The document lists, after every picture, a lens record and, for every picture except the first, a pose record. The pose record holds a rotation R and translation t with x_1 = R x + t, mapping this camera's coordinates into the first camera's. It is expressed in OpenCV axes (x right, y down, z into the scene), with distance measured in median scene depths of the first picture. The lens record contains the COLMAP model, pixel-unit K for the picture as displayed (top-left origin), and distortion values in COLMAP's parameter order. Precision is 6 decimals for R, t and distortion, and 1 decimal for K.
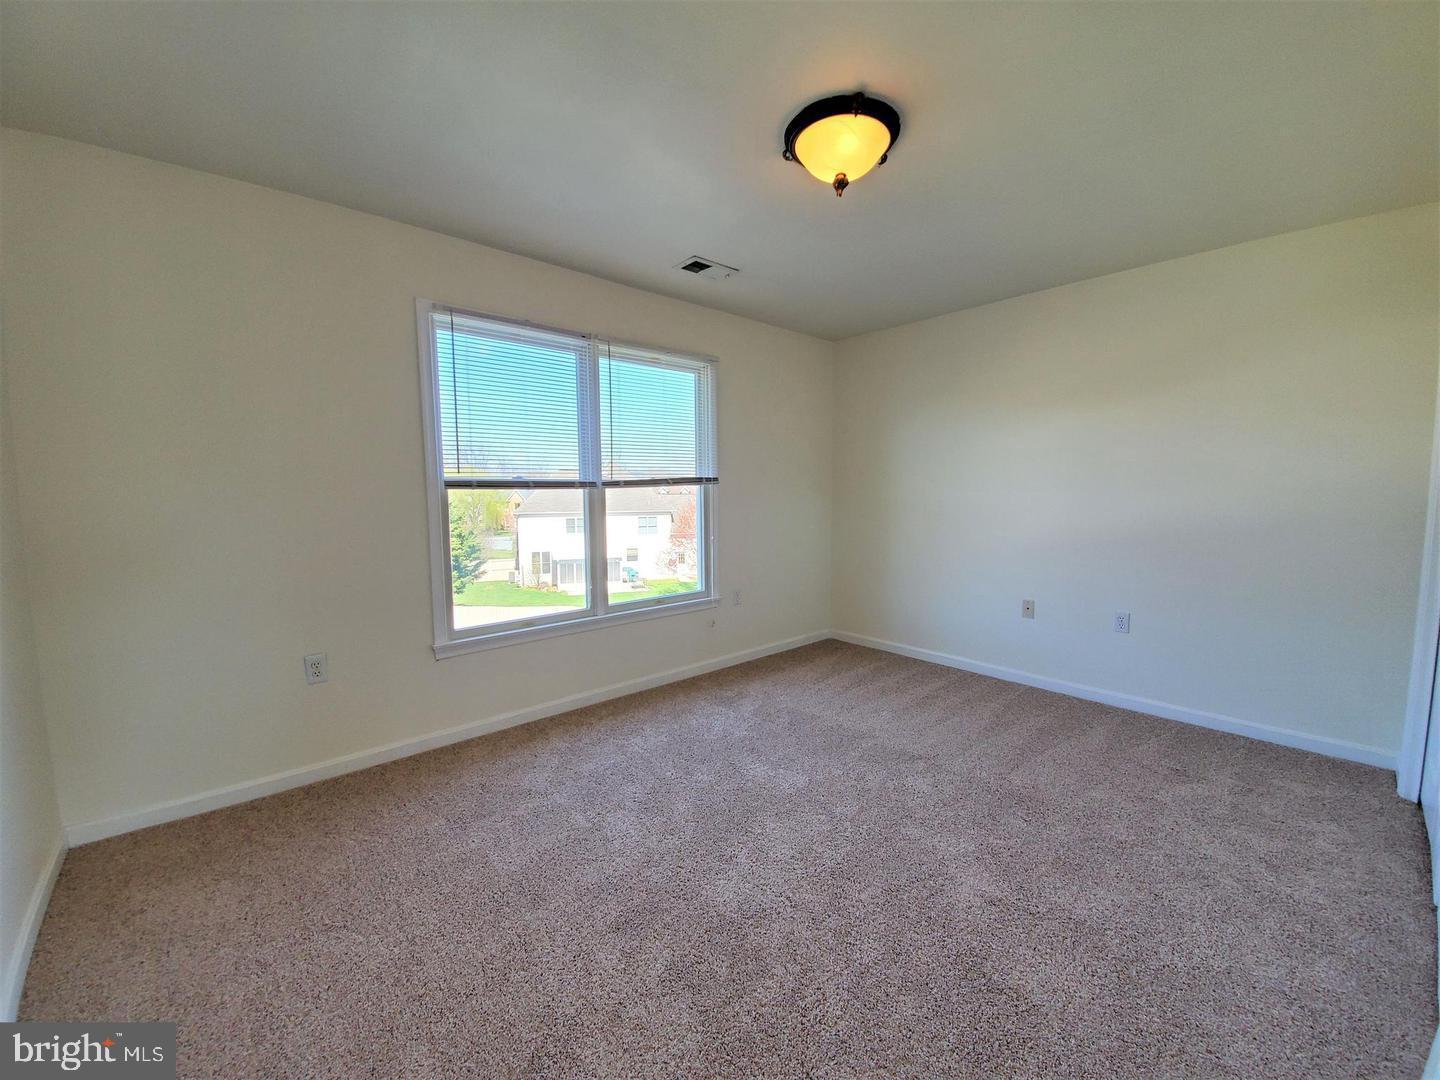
lens RADIAL K [[588.2, 0, 737.9], [0, 588.2, 531.5], [0, 0, 1]] dist [0.000317, -0.010240]
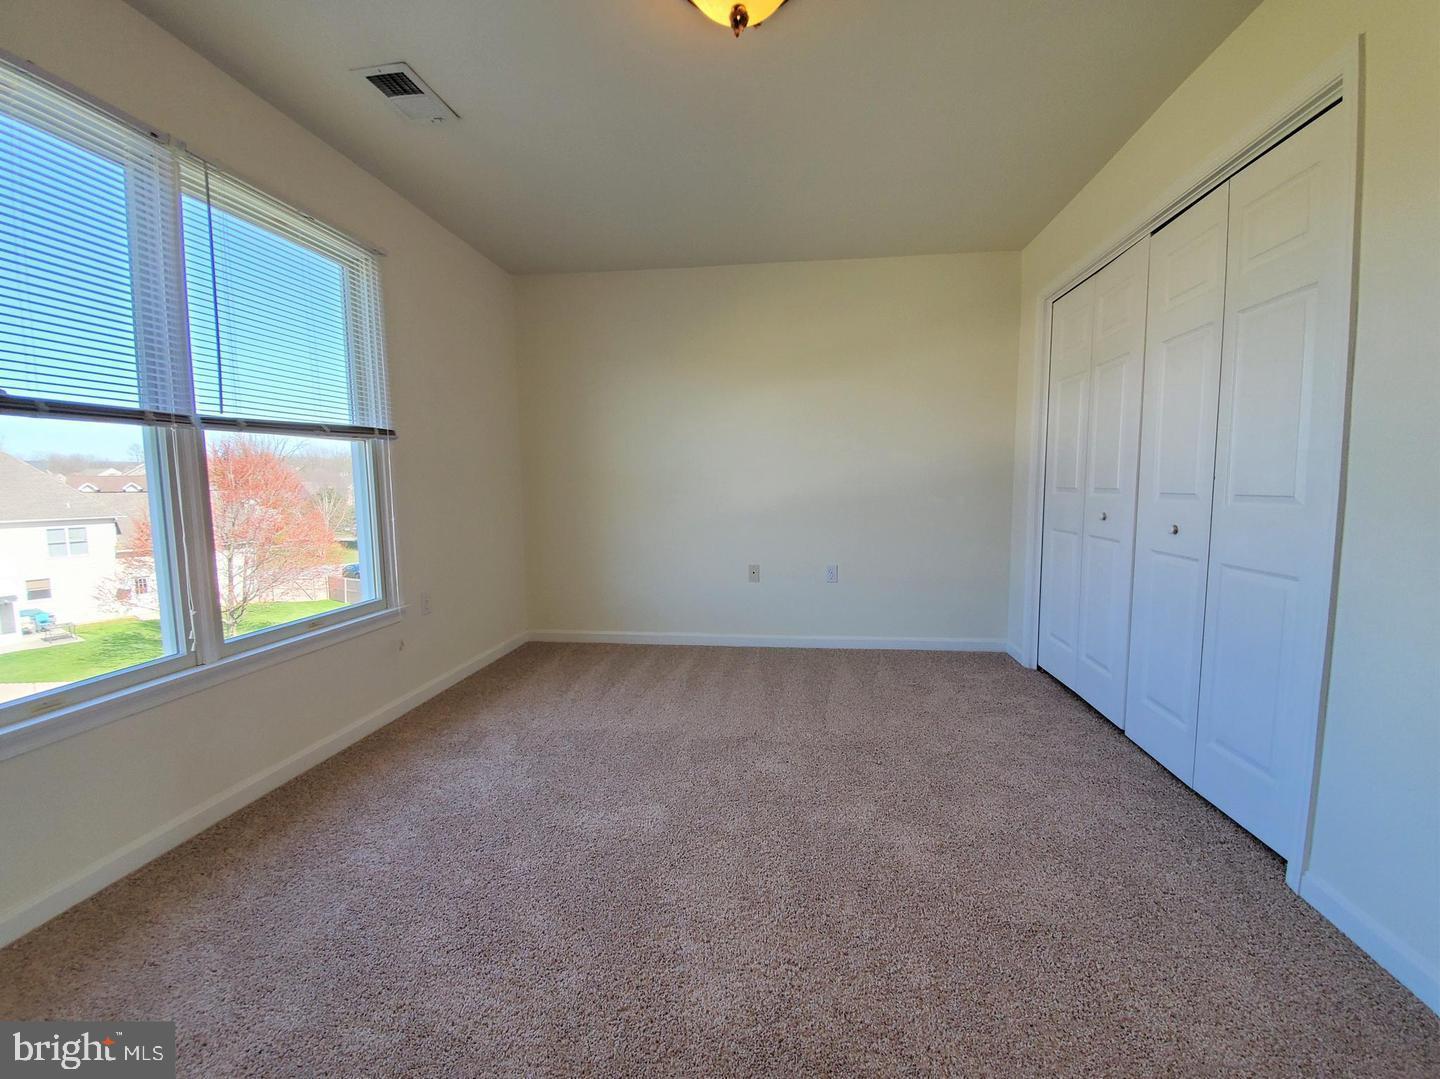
lens RADIAL K [[588.2, 0, 728.5], [0, 588.2, 537.3], [0, 0, 1]] dist [0.000317, -0.010240]
pose [[0.740439, -0.062240, 0.669236, -0.231467], [0.055760, 0.997959, 0.031119, 0.035137], [-0.669807, 0.014275, 0.742398, 0.267712]]
